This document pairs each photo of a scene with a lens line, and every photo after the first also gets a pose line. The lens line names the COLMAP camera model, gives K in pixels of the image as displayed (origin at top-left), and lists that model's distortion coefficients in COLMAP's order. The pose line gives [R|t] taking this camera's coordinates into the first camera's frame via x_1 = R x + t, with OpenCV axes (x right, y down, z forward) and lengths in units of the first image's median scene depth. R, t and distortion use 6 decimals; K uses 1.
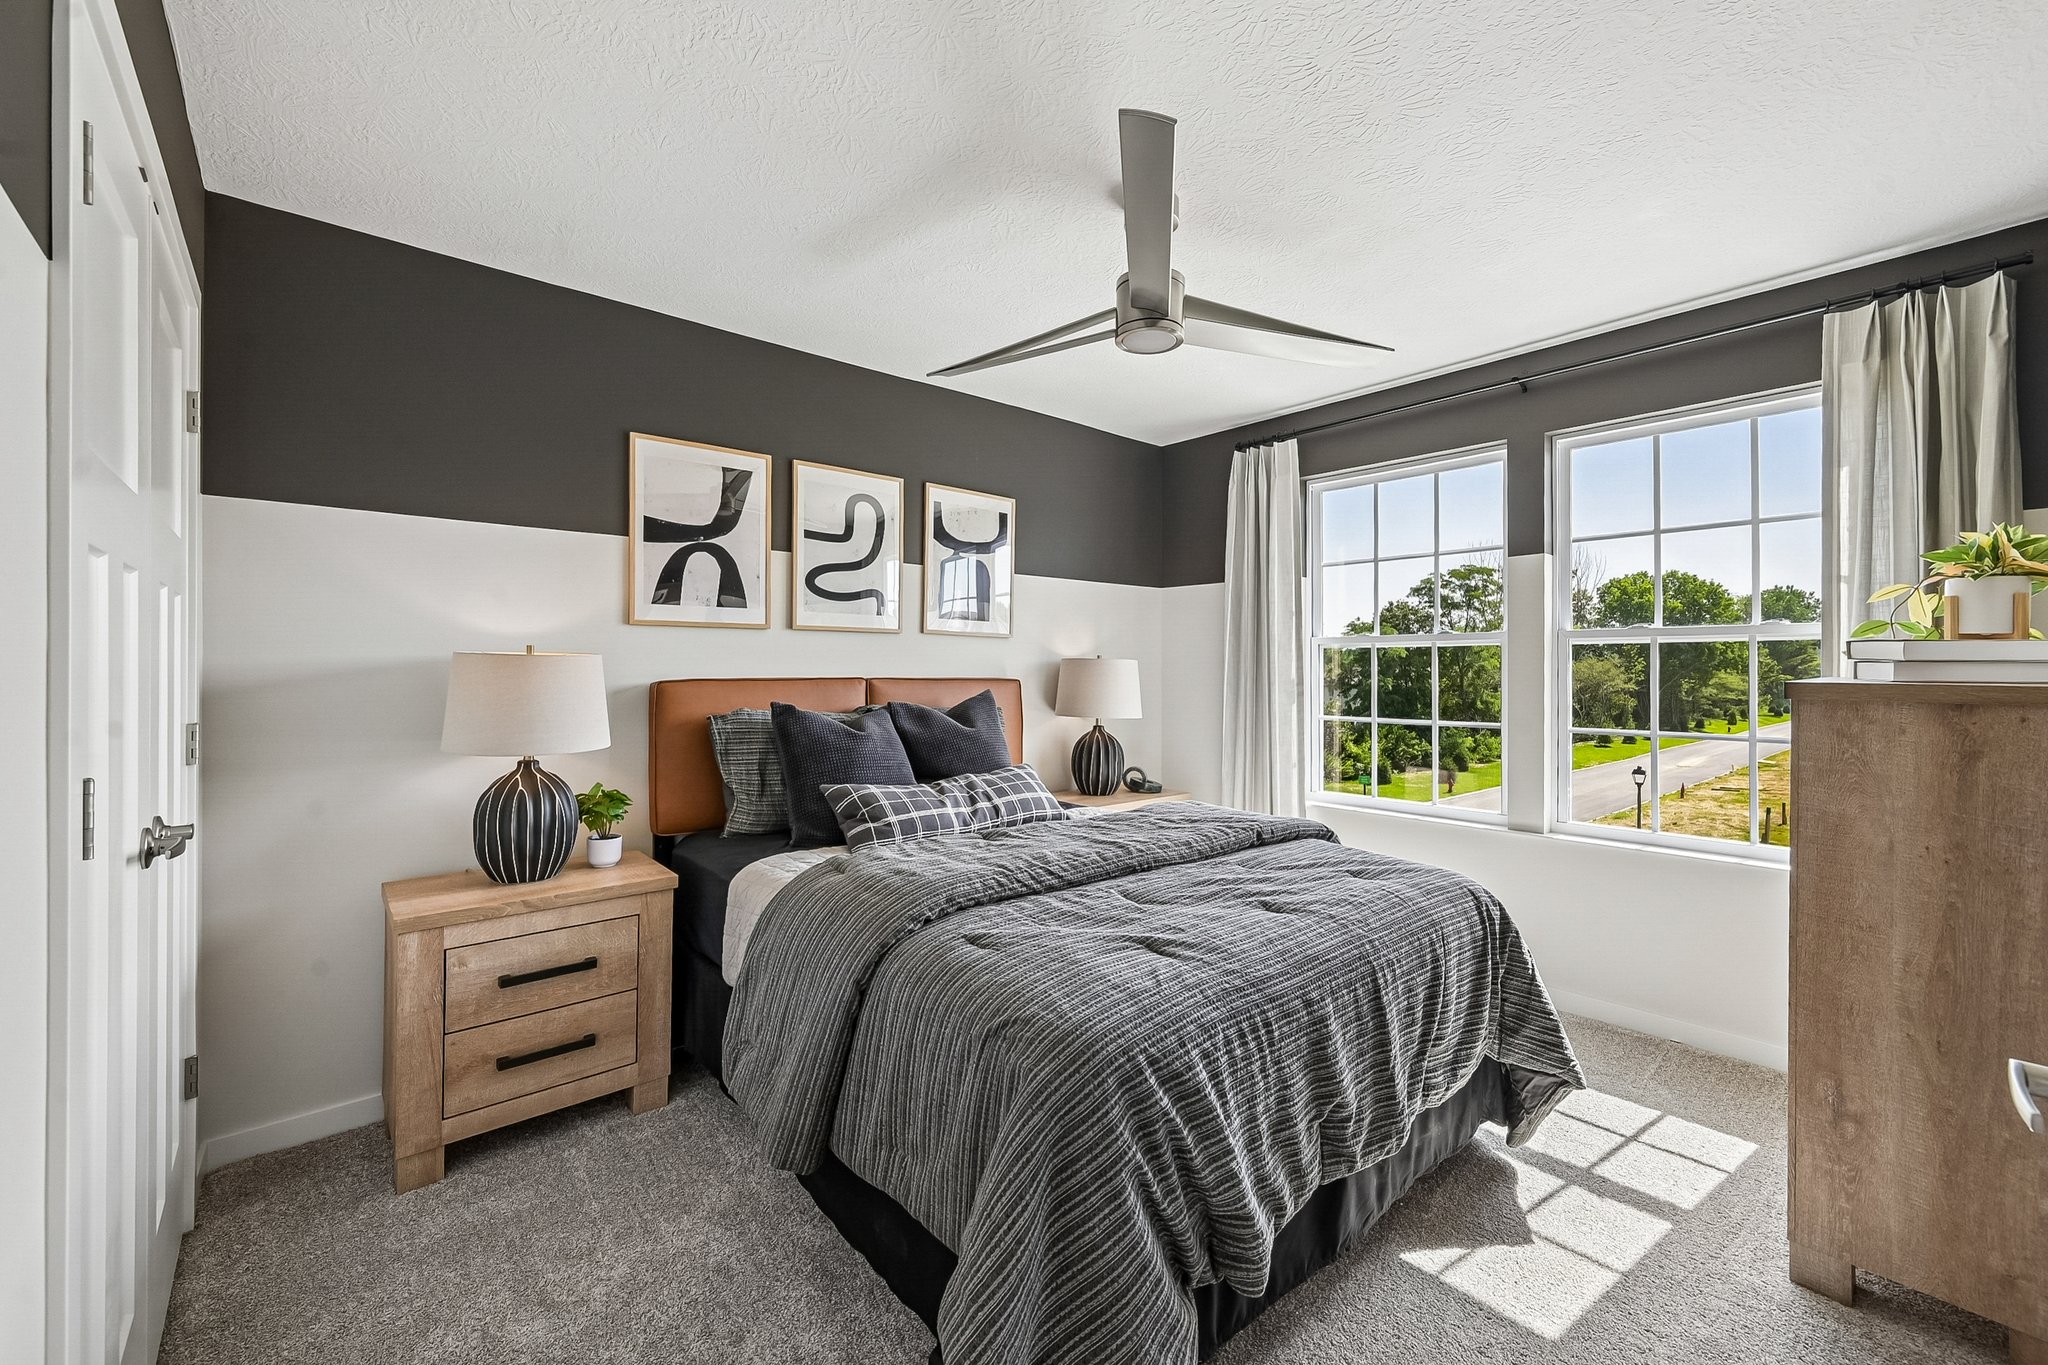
lens RADIAL K [[829.9, 0, 1028.1], [0, 829.9, 676.4], [0, 0, 1]] dist [0.003052, 0.000186]
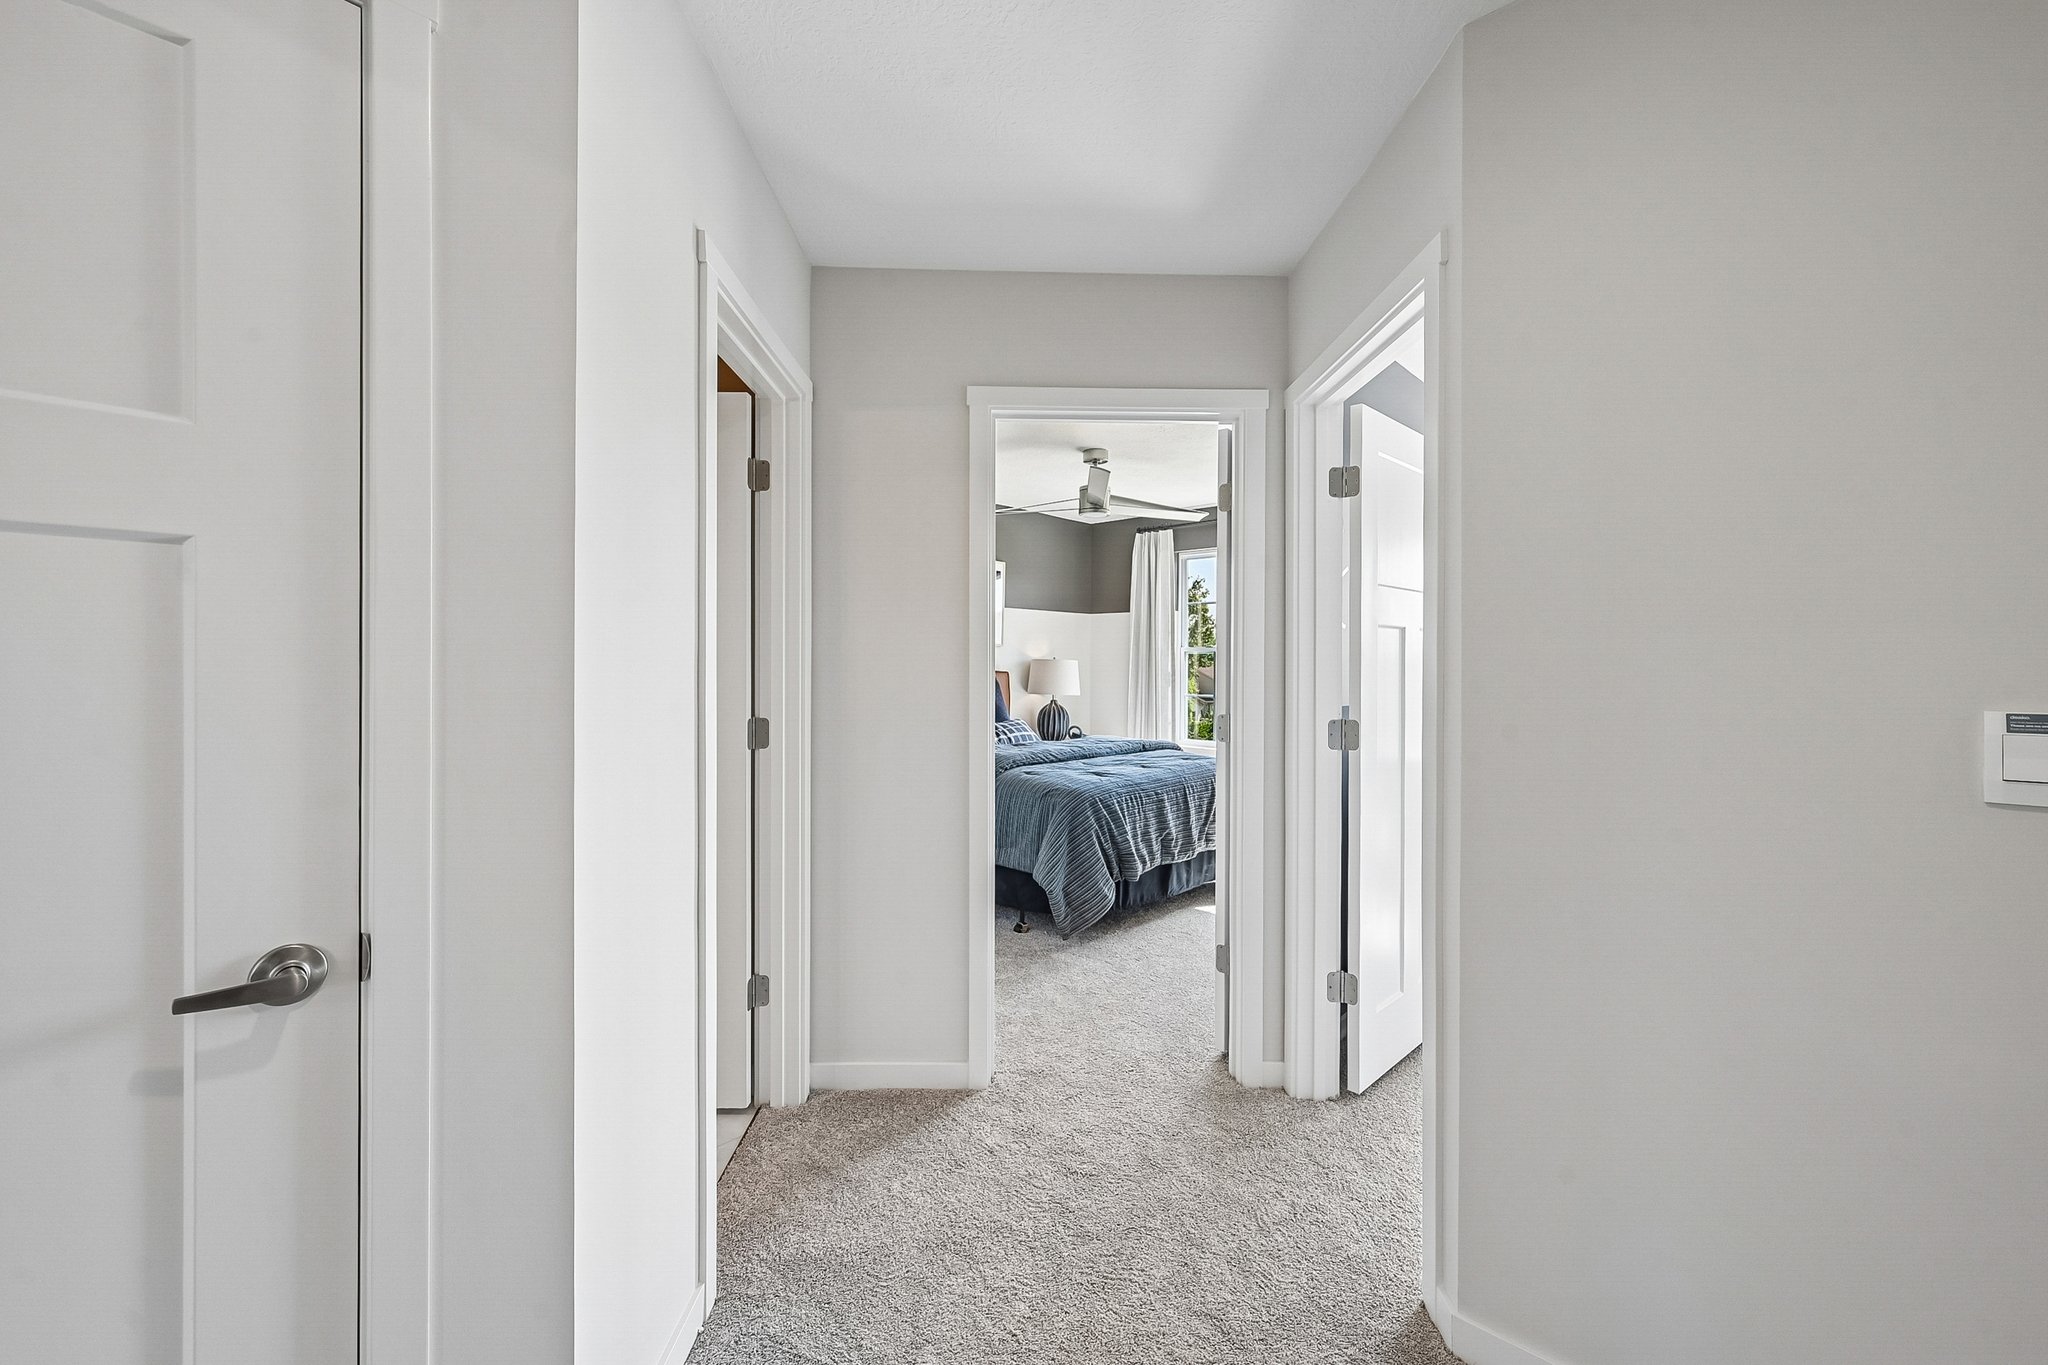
lens RADIAL K [[829.9, 0, 1018.6], [0, 829.9, 688.1], [0, 0, 1]] dist [0.003052, 0.000186]
pose [[0.995689, 0.001625, 0.092745, -0.263499], [-0.003434, 0.999807, 0.019355, 0.007900], [-0.092696, -0.019590, 0.995502, -1.207111]]
